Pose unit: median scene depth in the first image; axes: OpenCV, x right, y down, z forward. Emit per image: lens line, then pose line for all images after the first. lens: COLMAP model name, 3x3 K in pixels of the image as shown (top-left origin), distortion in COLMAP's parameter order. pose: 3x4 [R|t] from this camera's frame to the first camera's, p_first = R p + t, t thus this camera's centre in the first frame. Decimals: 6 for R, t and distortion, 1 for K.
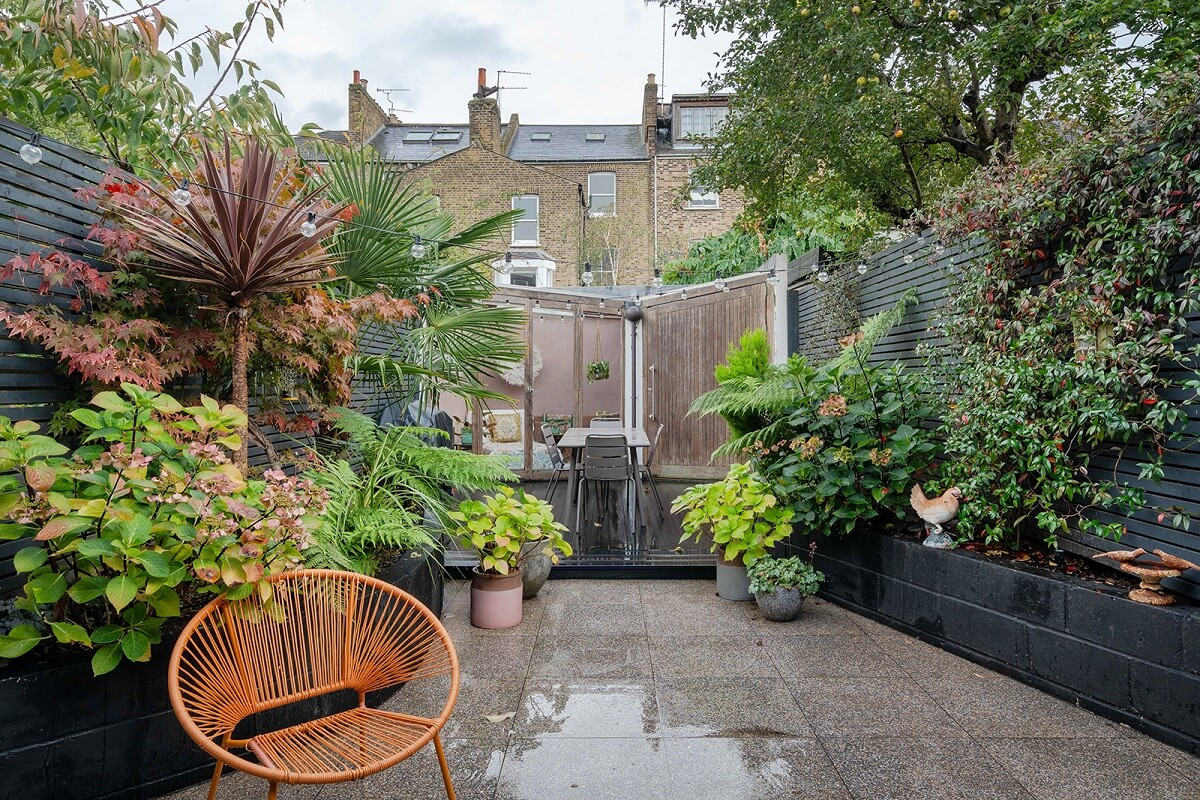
lens RADIAL K [[1955.8, 0, 600.0], [0, 1955.8, 400.0], [0, 0, 1]] dist [-0.488558, -0.002586]
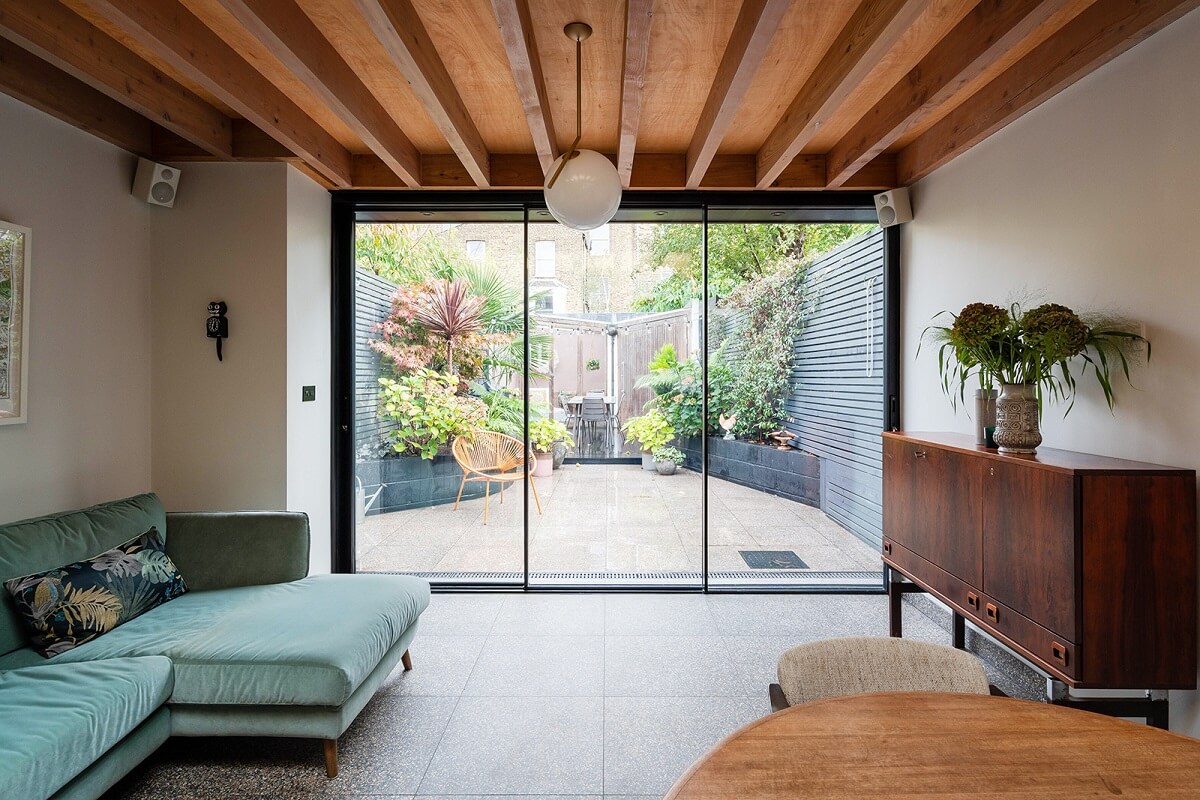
lens RADIAL K [[1955.8, 0, 600.0], [0, 1955.8, 400.0], [0, 0, 1]] dist [-0.488558, -0.002586]
pose [[0.999974, 0.005676, -0.004376, 0.024564], [-0.005660, 0.999978, 0.003507, 0.017976], [0.004396, -0.003482, 0.999984, -1.261001]]
